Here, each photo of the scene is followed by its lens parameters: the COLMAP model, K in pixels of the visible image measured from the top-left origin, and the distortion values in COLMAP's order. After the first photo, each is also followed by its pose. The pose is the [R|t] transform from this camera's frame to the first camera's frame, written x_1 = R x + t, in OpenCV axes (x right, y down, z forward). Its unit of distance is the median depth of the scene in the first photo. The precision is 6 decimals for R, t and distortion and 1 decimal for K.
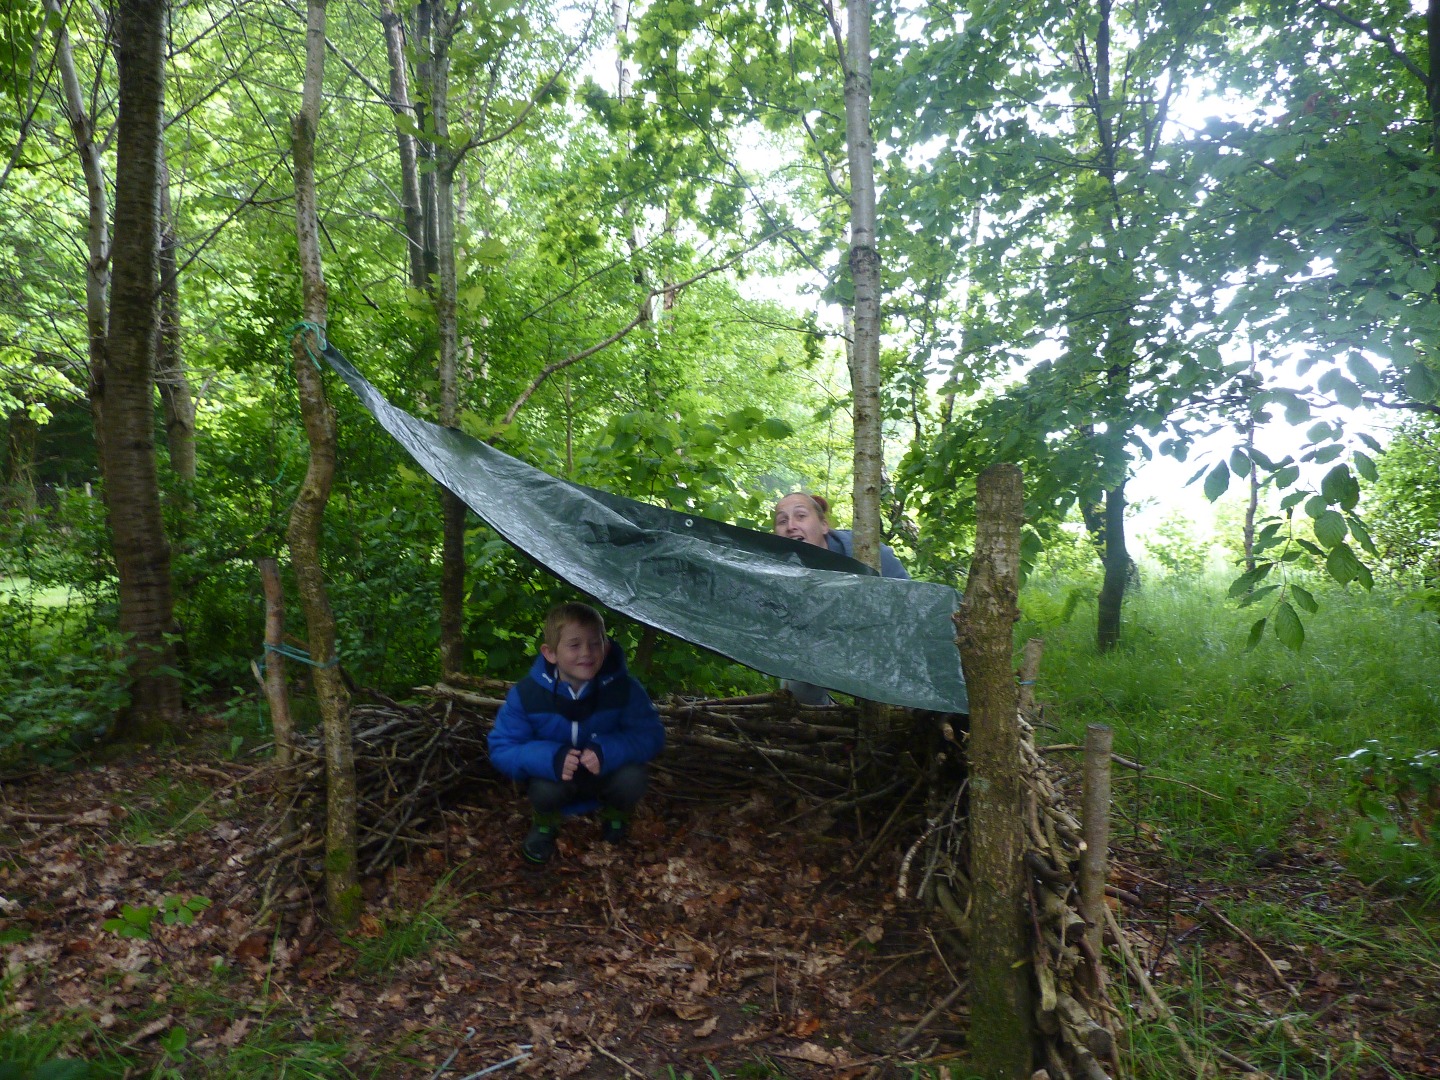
lens RADIAL K [[1051.0, 0, 718.1], [0, 1051.0, 544.5], [0, 0, 1]] dist [-0.032941, 0.002676]
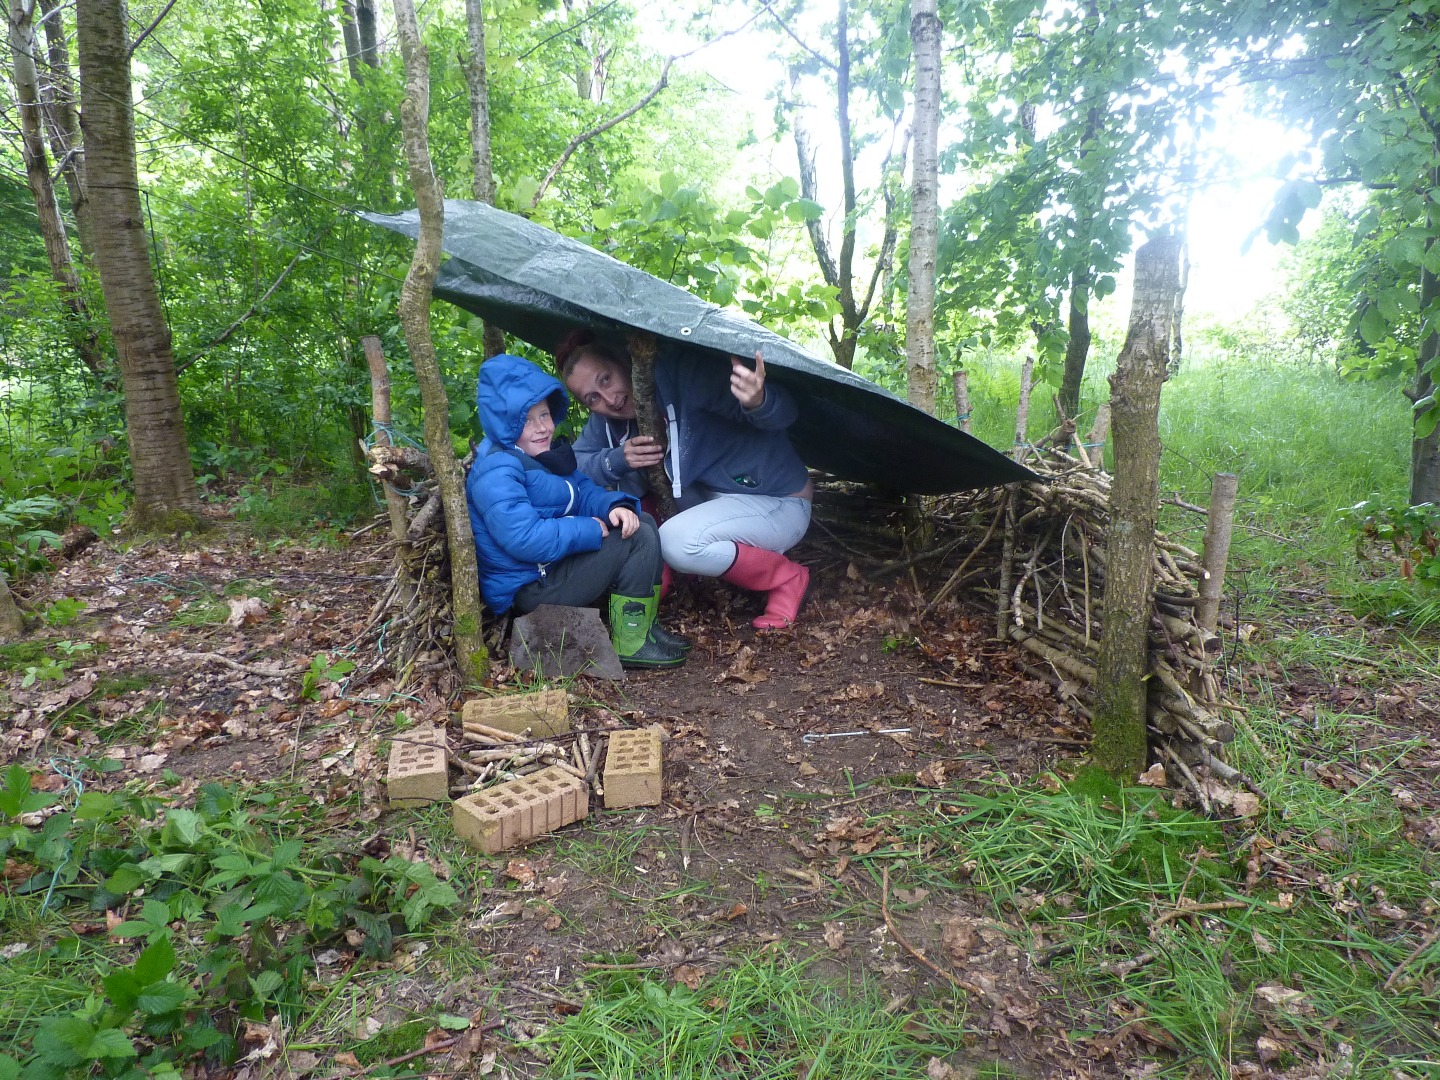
lens RADIAL K [[1051.0, 0, 723.1], [0, 1051.0, 540.0], [0, 0, 1]] dist [-0.032941, 0.002676]
pose [[0.995051, -0.028796, 0.095097, -0.139676], [0.009667, 0.980600, 0.195782, 0.008020], [-0.098890, -0.193894, 0.976026, -0.032169]]
